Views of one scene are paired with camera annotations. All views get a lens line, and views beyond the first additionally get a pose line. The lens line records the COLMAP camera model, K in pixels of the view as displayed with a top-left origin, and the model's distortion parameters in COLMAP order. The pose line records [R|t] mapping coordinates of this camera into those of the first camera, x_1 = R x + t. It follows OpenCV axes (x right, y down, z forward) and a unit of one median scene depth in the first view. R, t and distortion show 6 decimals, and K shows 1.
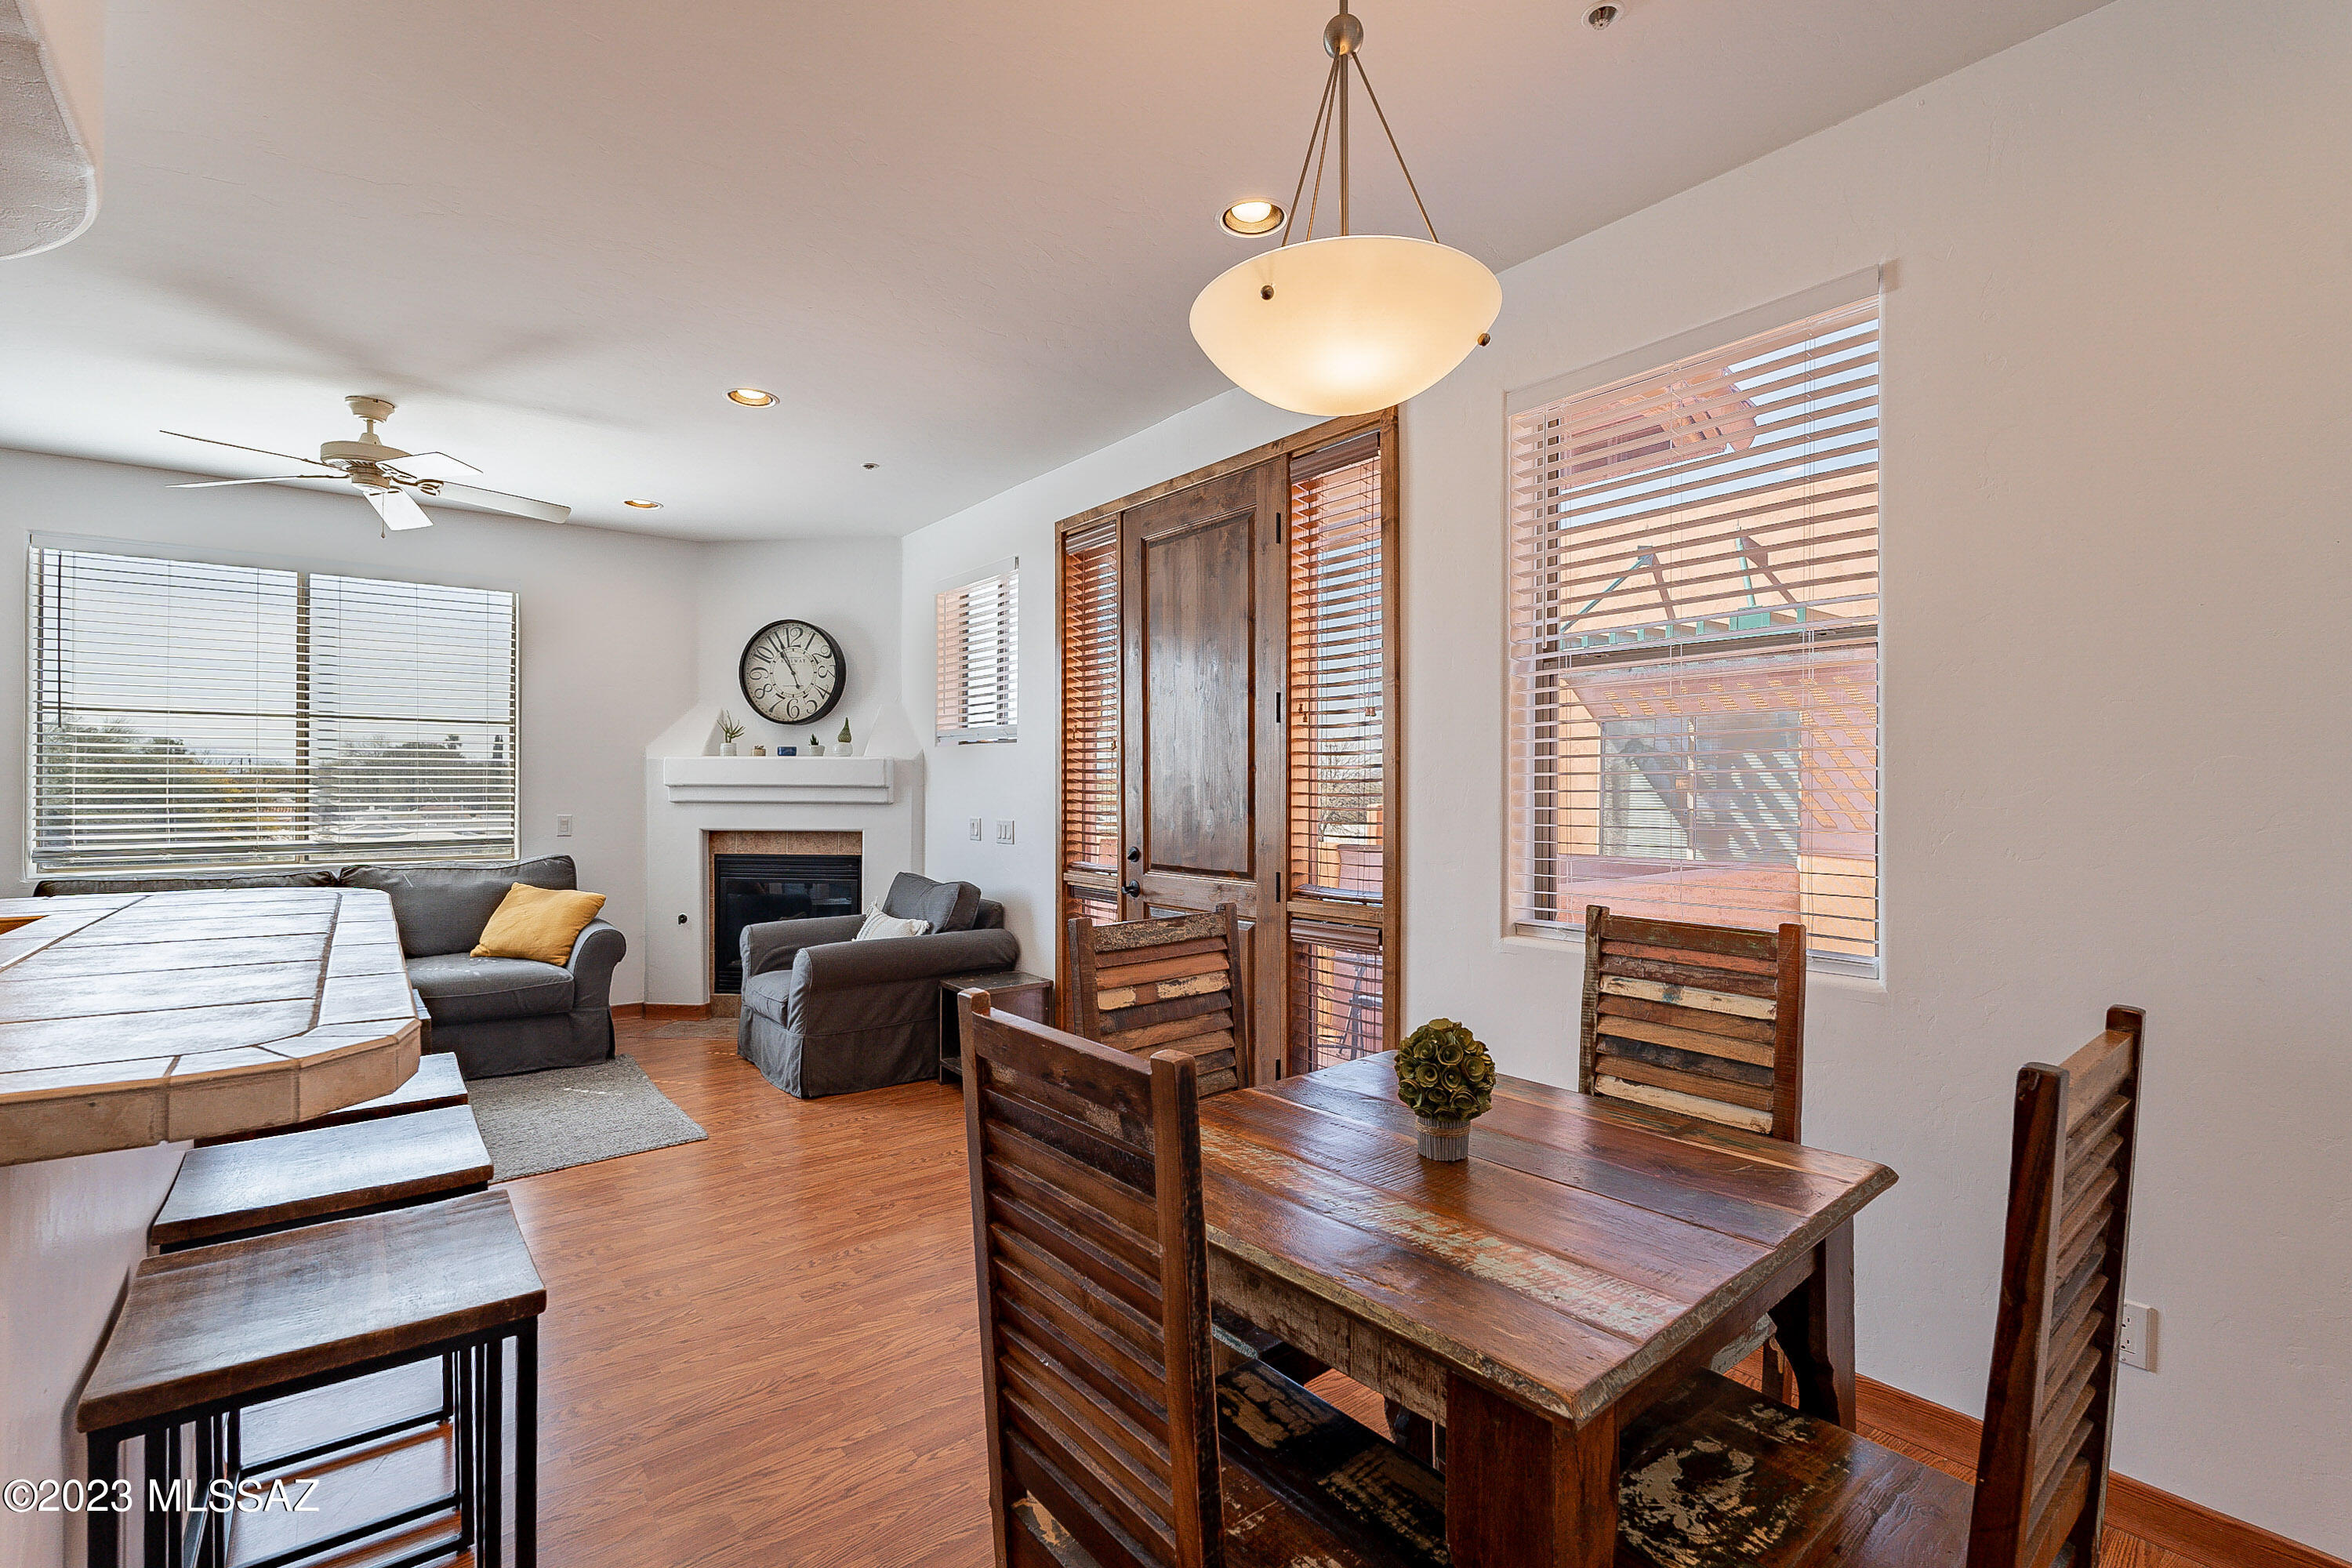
lens RADIAL K [[1046.8, 0, 1184.3], [0, 1046.8, 793.6], [0, 0, 1]] dist [-0.003355, 0.000856]
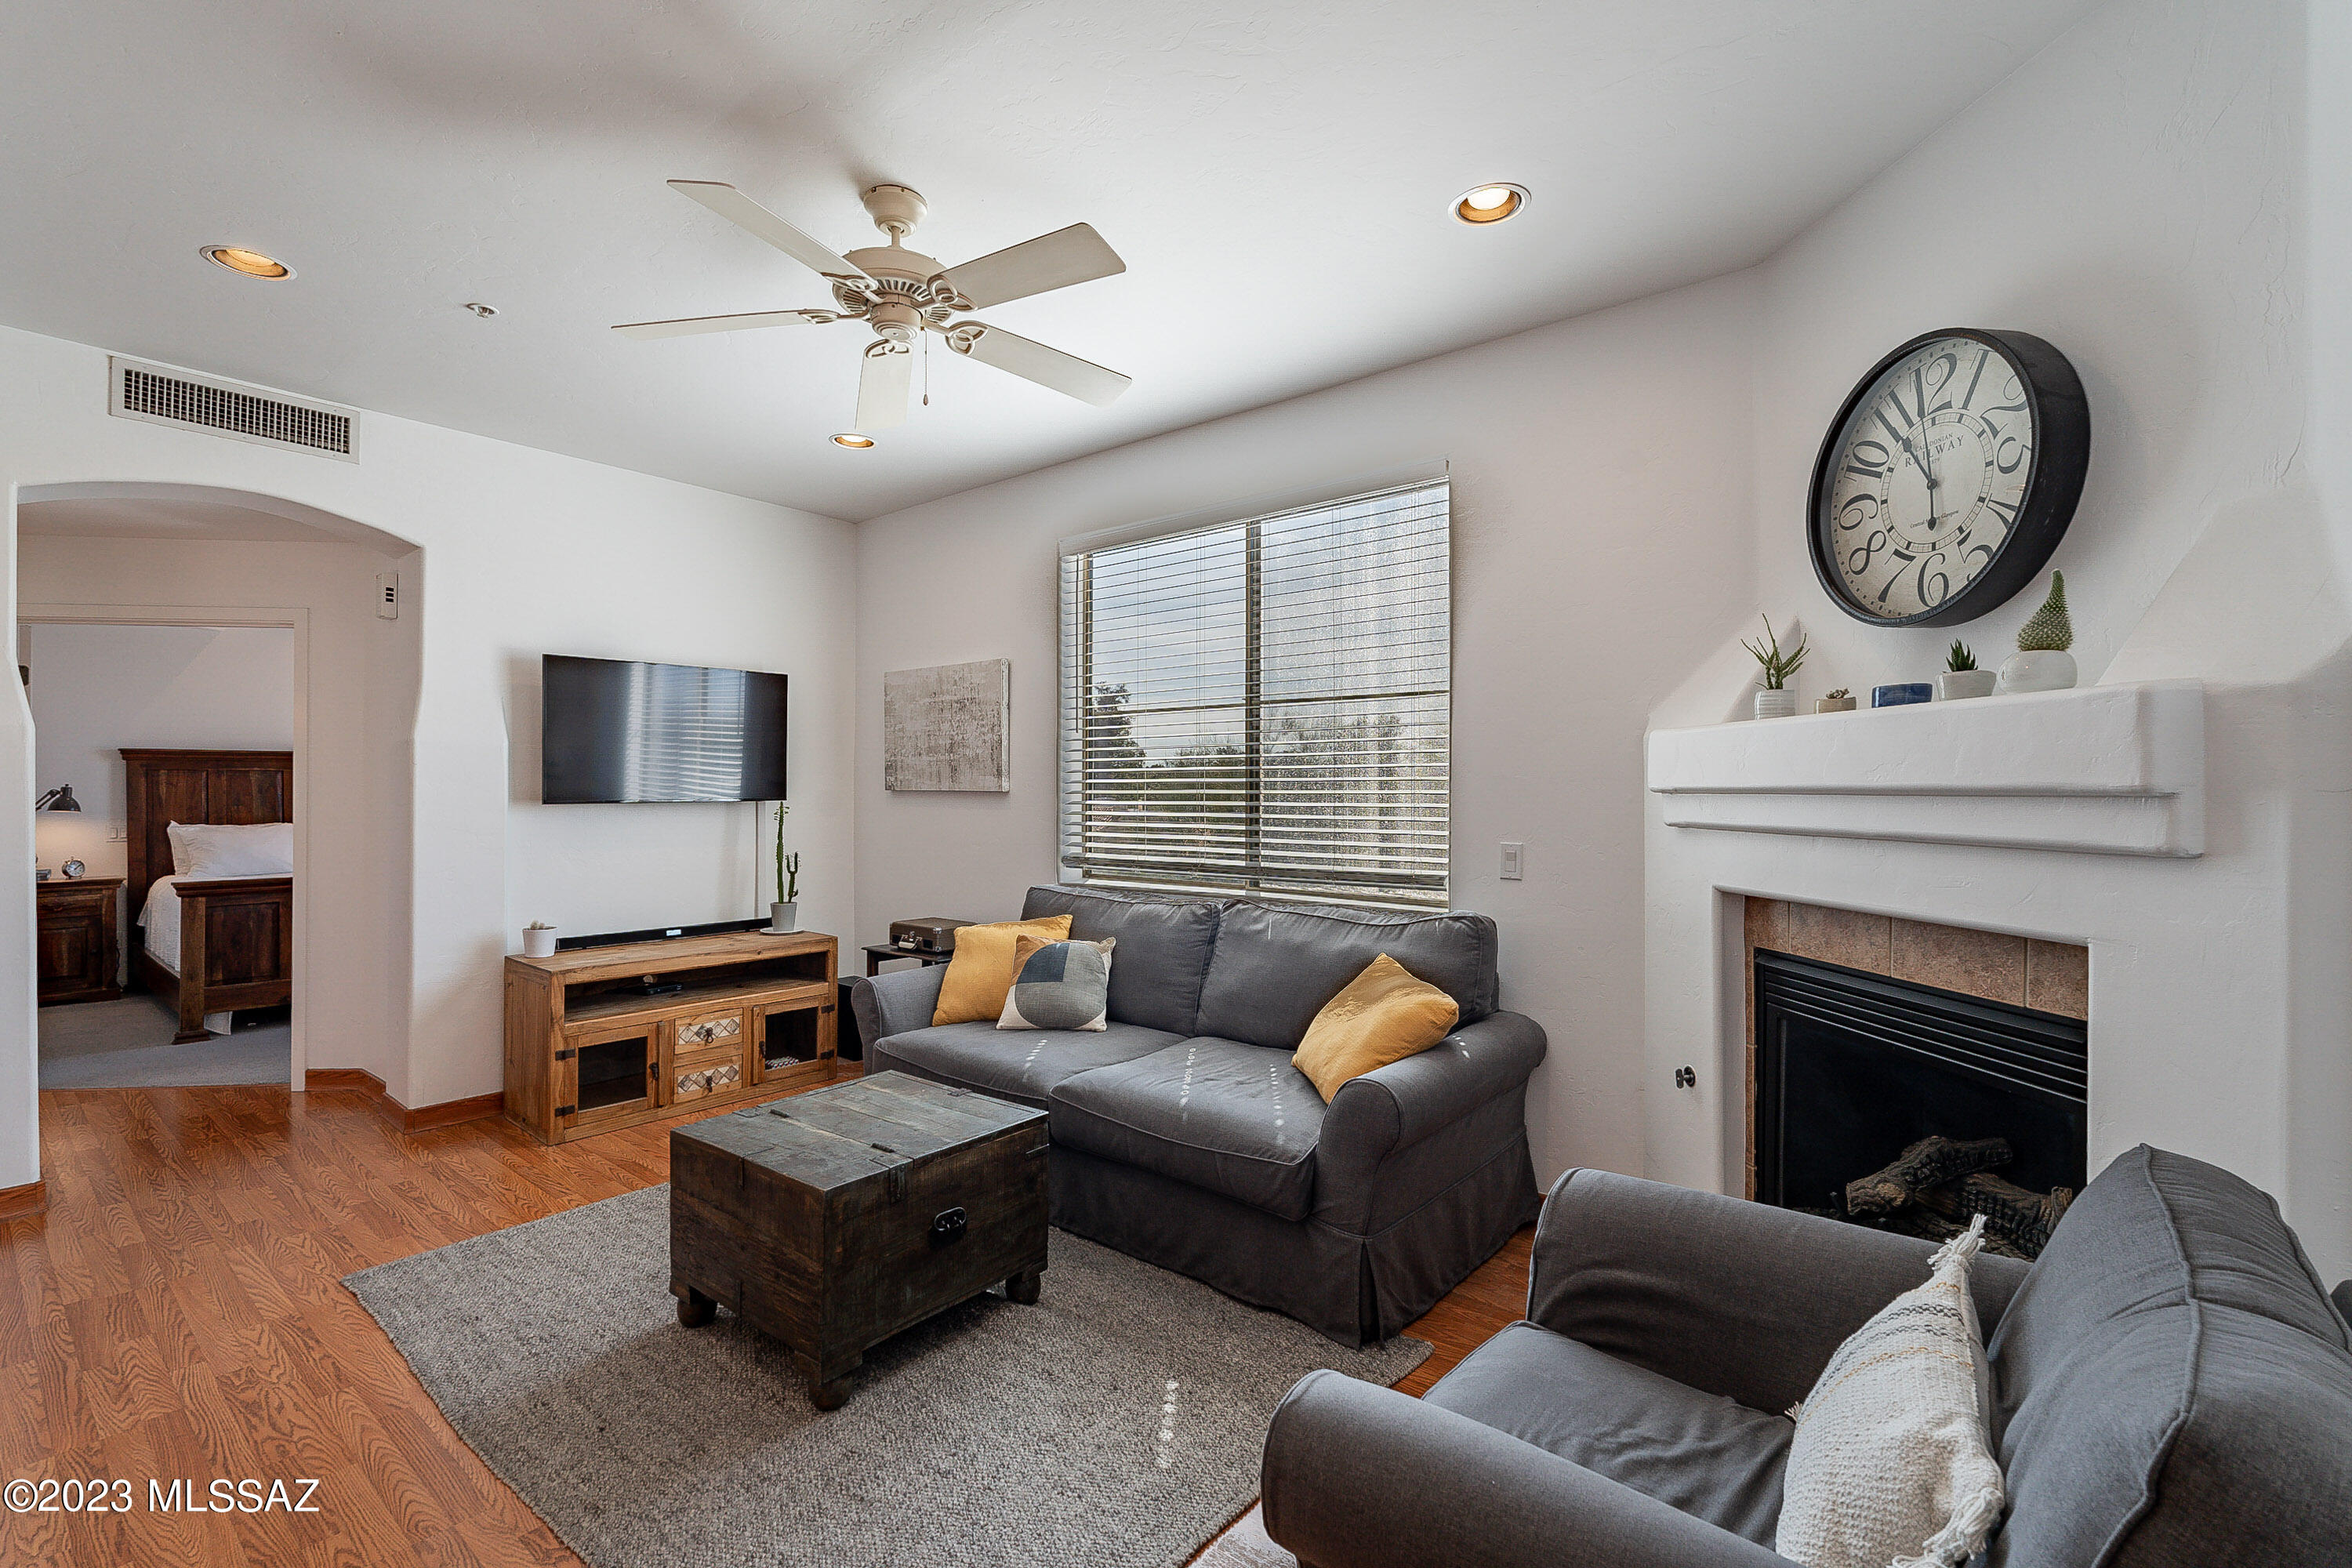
lens RADIAL K [[1046.8, 0, 1176.6], [0, 1046.8, 790.4], [0, 0, 1]] dist [-0.003355, 0.000856]
pose [[0.209089, -0.002431, -0.977894, -0.071545], [-0.008056, 0.999959, -0.004209, -0.003852], [0.977863, 0.008758, 0.209061, 0.678384]]
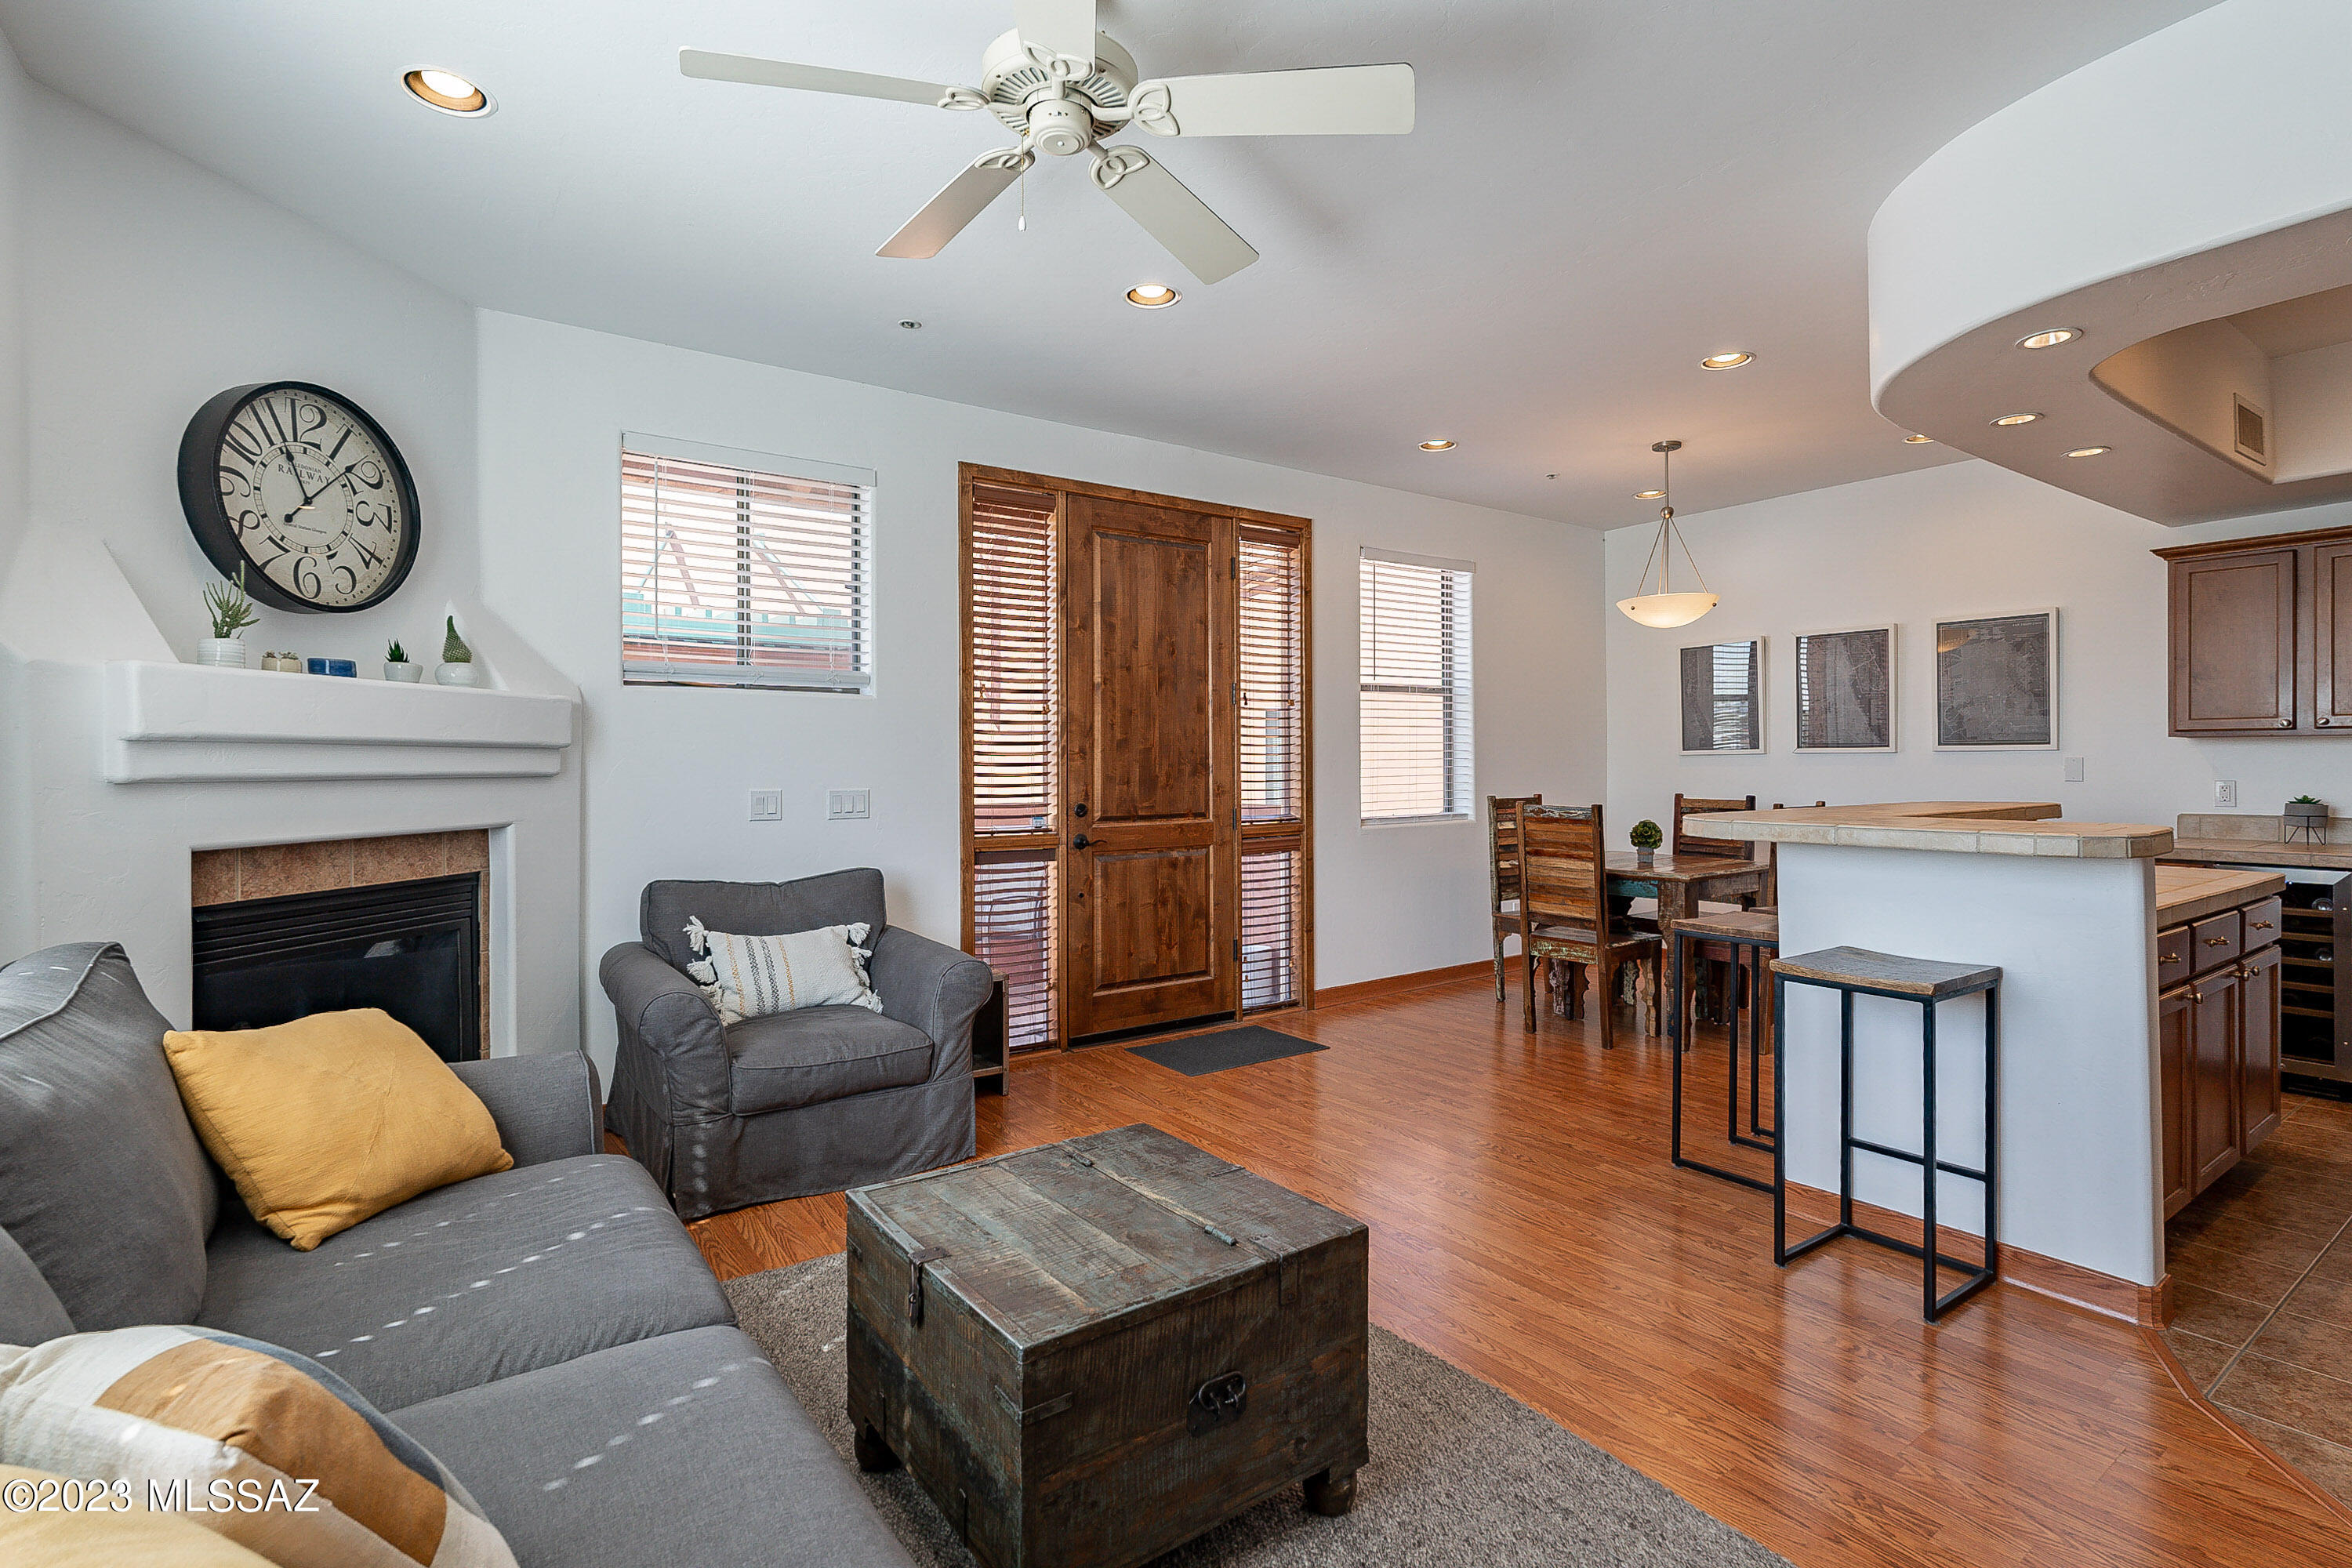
lens RADIAL K [[1113.7, 0, 1177.3], [0, 1113.7, 771.5], [0, 0, 1]] dist [-0.002980, -0.000141]
pose [[0.059787, -0.012012, 0.998139, -0.864867], [0.011324, 0.999871, 0.011355, 0.004177], [-0.998147, 0.010624, 0.059915, 0.597451]]
